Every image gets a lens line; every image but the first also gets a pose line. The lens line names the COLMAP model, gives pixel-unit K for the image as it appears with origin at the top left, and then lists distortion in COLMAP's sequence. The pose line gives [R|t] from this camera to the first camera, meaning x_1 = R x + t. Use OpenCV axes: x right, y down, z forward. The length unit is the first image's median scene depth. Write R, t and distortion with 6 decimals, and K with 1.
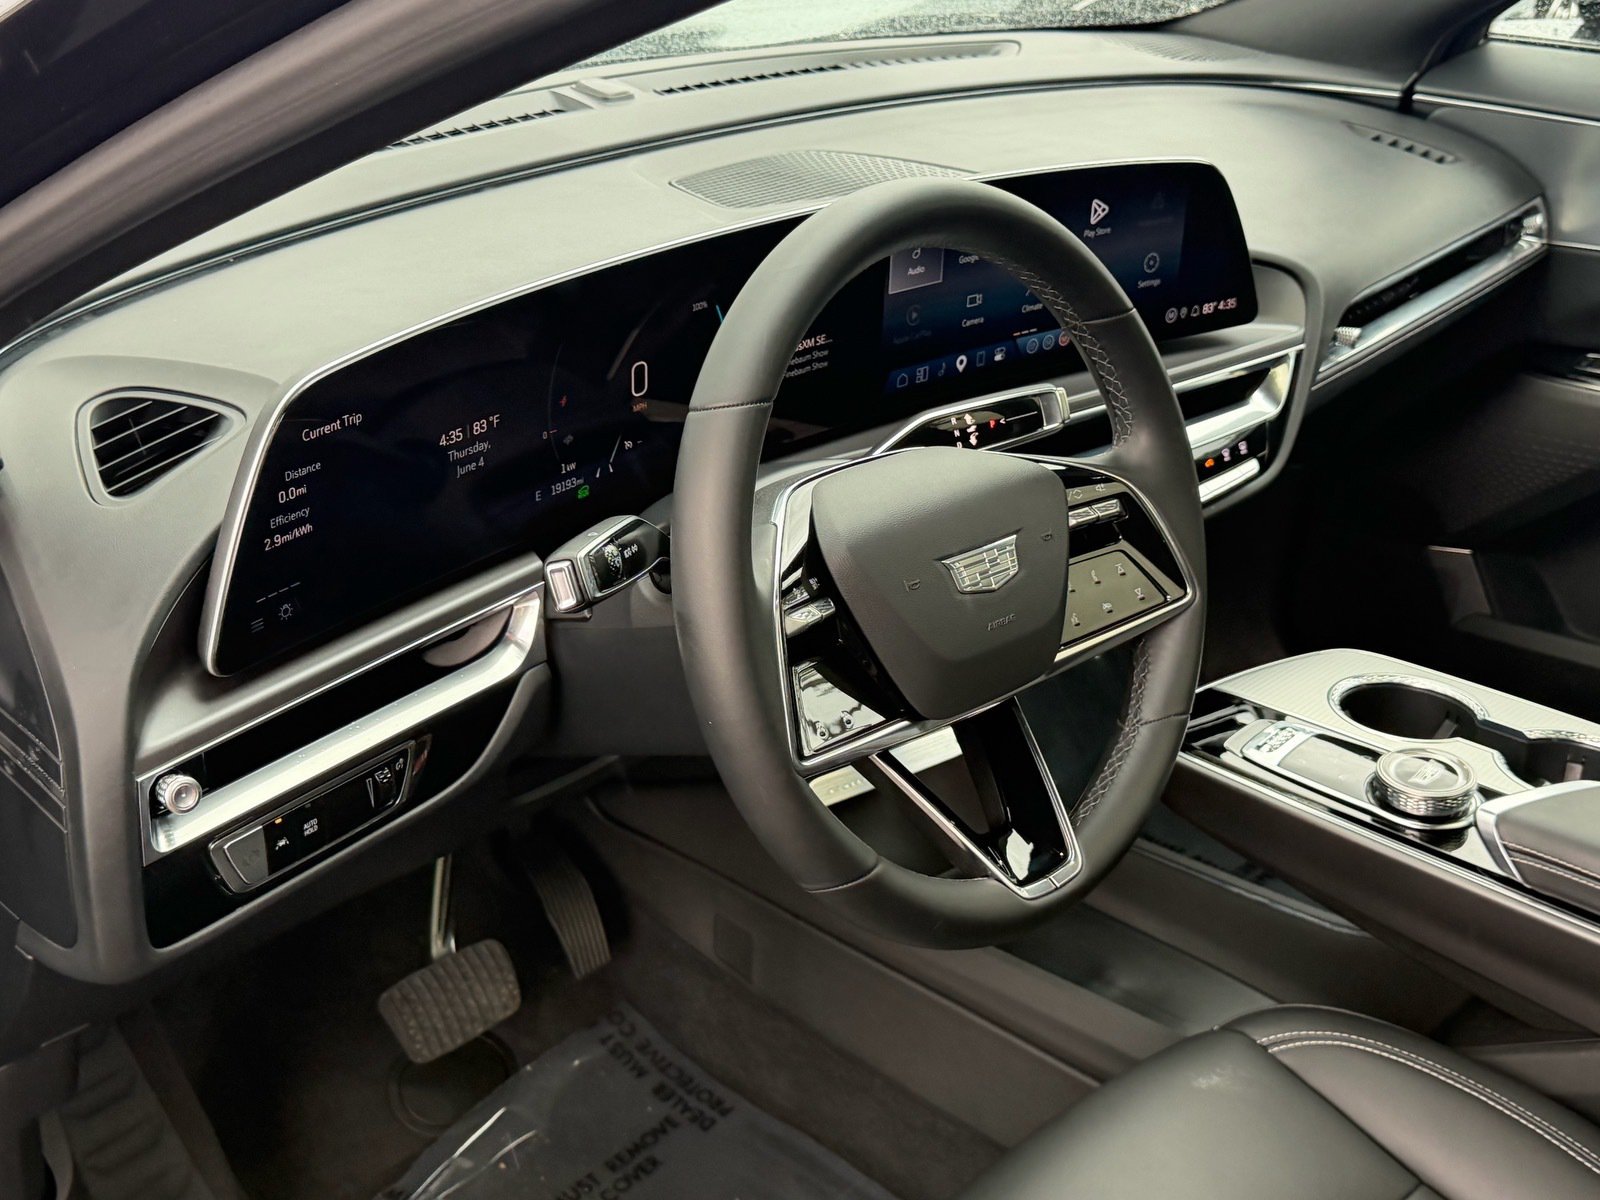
lens RADIAL K [[1911.6, 0, 799.0], [0, 1911.6, 602.4], [0, 0, 1]] dist [0.104971, 0.000000]
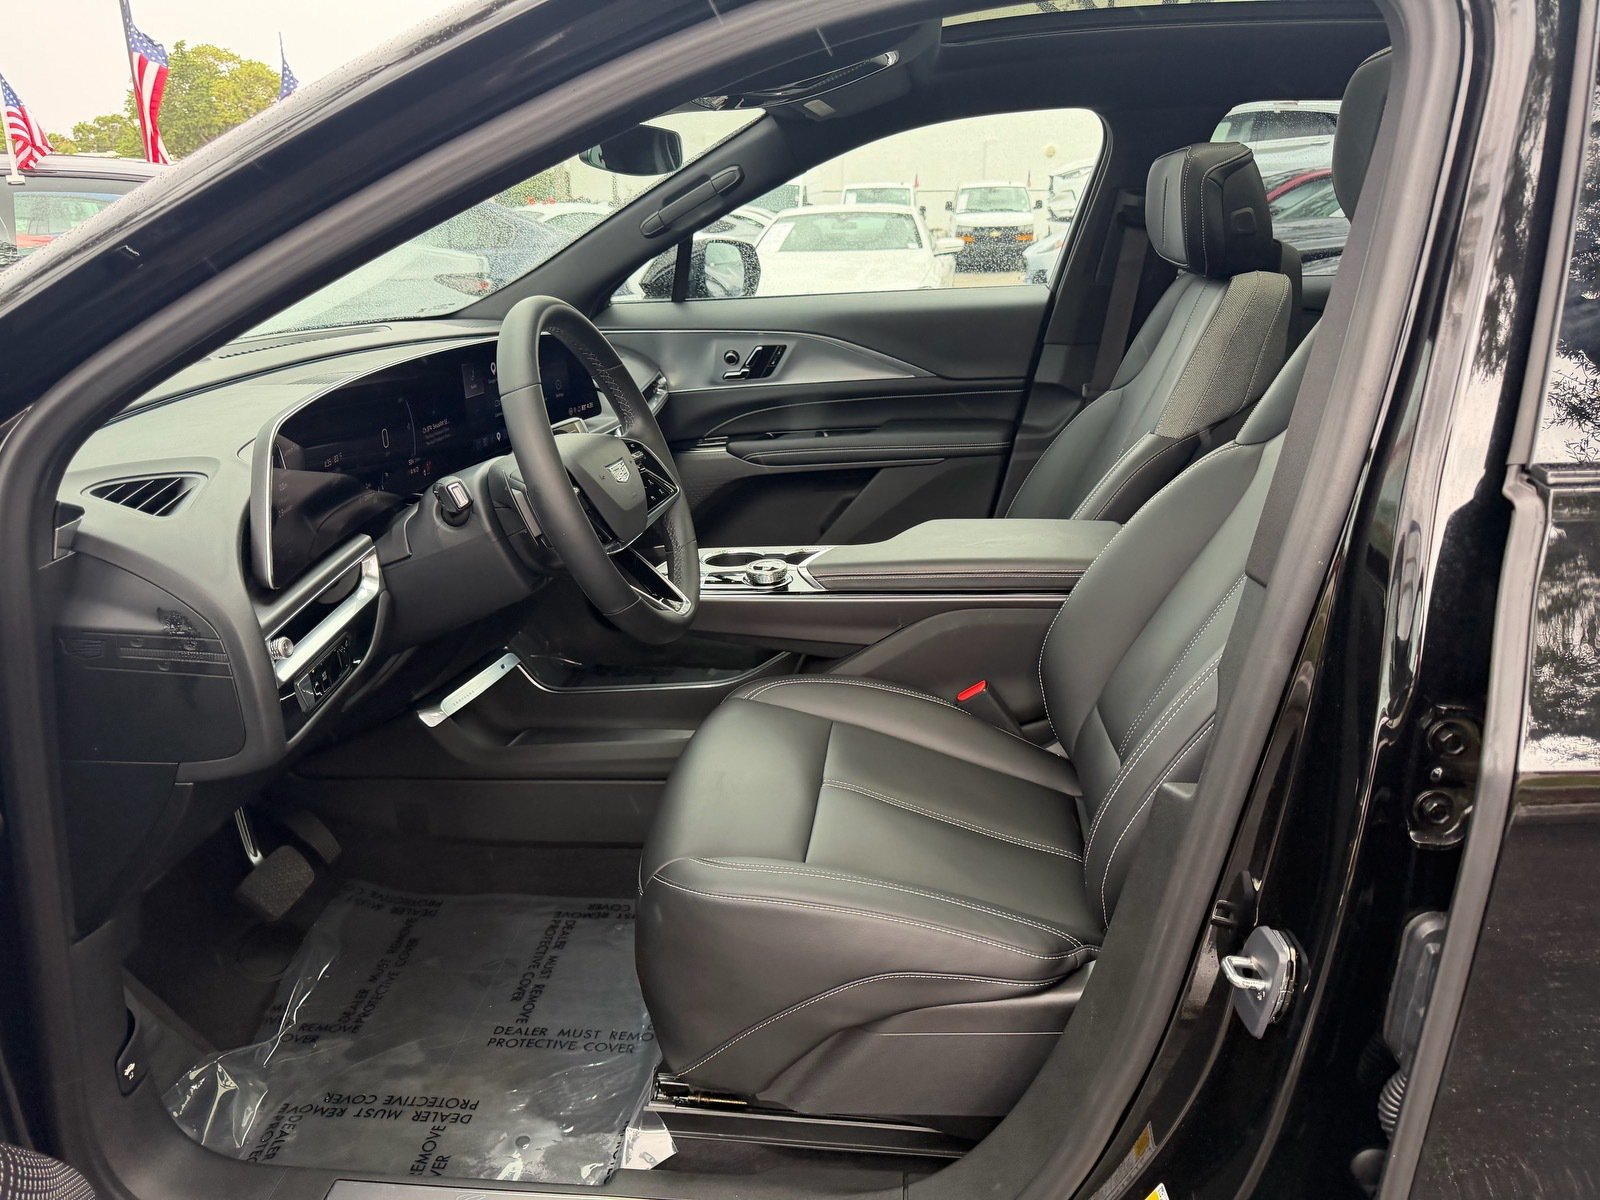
lens RADIAL K [[1118.9, 0, 799.1], [0, 1118.9, 607.2], [0, 0, 1]] dist [-0.005714, 0.001932]
pose [[0.811493, -0.244023, 0.530973, -0.300094], [0.292740, 0.956159, -0.007970, 0.134242], [-0.505750, 0.161905, 0.847351, -0.082203]]
